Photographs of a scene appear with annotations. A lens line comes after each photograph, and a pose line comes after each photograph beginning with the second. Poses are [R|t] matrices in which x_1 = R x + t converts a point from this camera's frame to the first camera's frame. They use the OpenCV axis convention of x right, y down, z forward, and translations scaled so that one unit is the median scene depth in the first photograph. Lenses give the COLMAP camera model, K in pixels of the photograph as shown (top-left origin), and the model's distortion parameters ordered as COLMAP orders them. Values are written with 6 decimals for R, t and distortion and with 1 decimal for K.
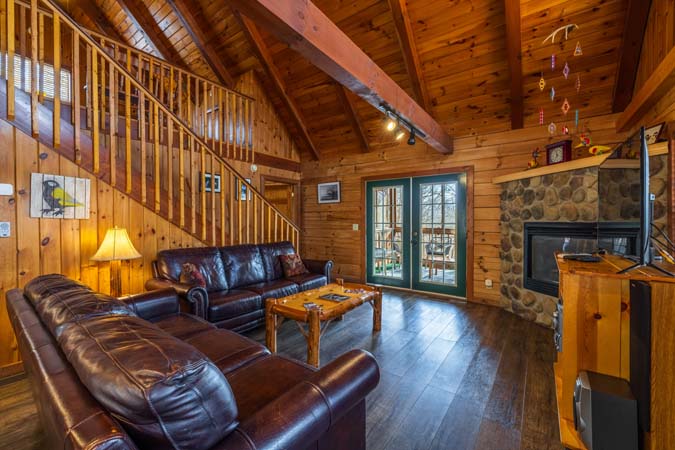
lens RADIAL K [[281.1, 0, 336.5], [0, 281.1, 223.9], [0, 0, 1]] dist [-0.002119, -0.000651]
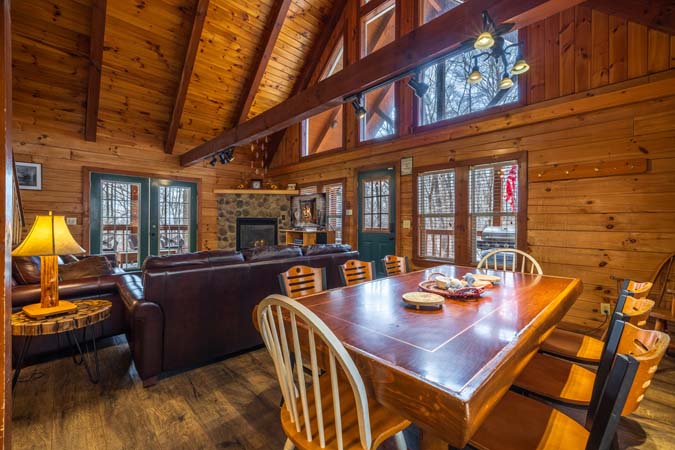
lens RADIAL K [[281.1, 0, 336.6], [0, 281.1, 222.3], [0, 0, 1]] dist [-0.002119, -0.000651]
pose [[0.167398, 0.002108, 0.985887, -0.939483], [0.003488, 0.999990, -0.002731, 0.027919], [-0.985883, 0.003896, 0.167389, 0.067311]]
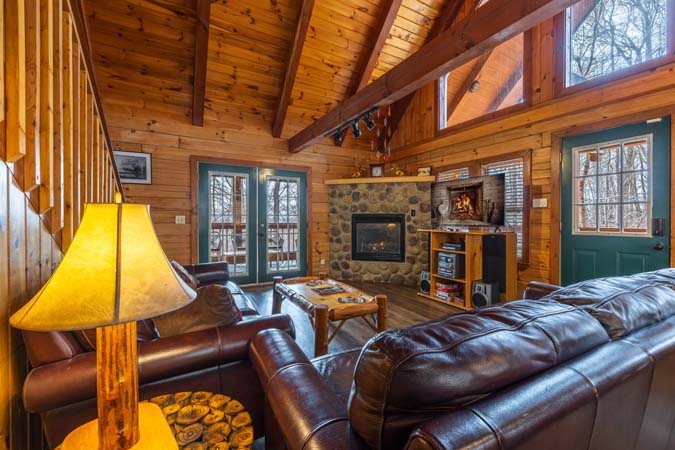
lens RADIAL K [[281.1, 0, 333.0], [0, 281.1, 220.6], [0, 0, 1]] dist [-0.002119, -0.000651]
pose [[0.423245, -0.003513, 0.906008, -0.631588], [0.008657, 0.999963, -0.000167, 0.024810], [-0.905974, 0.007914, 0.423260, 0.456547]]
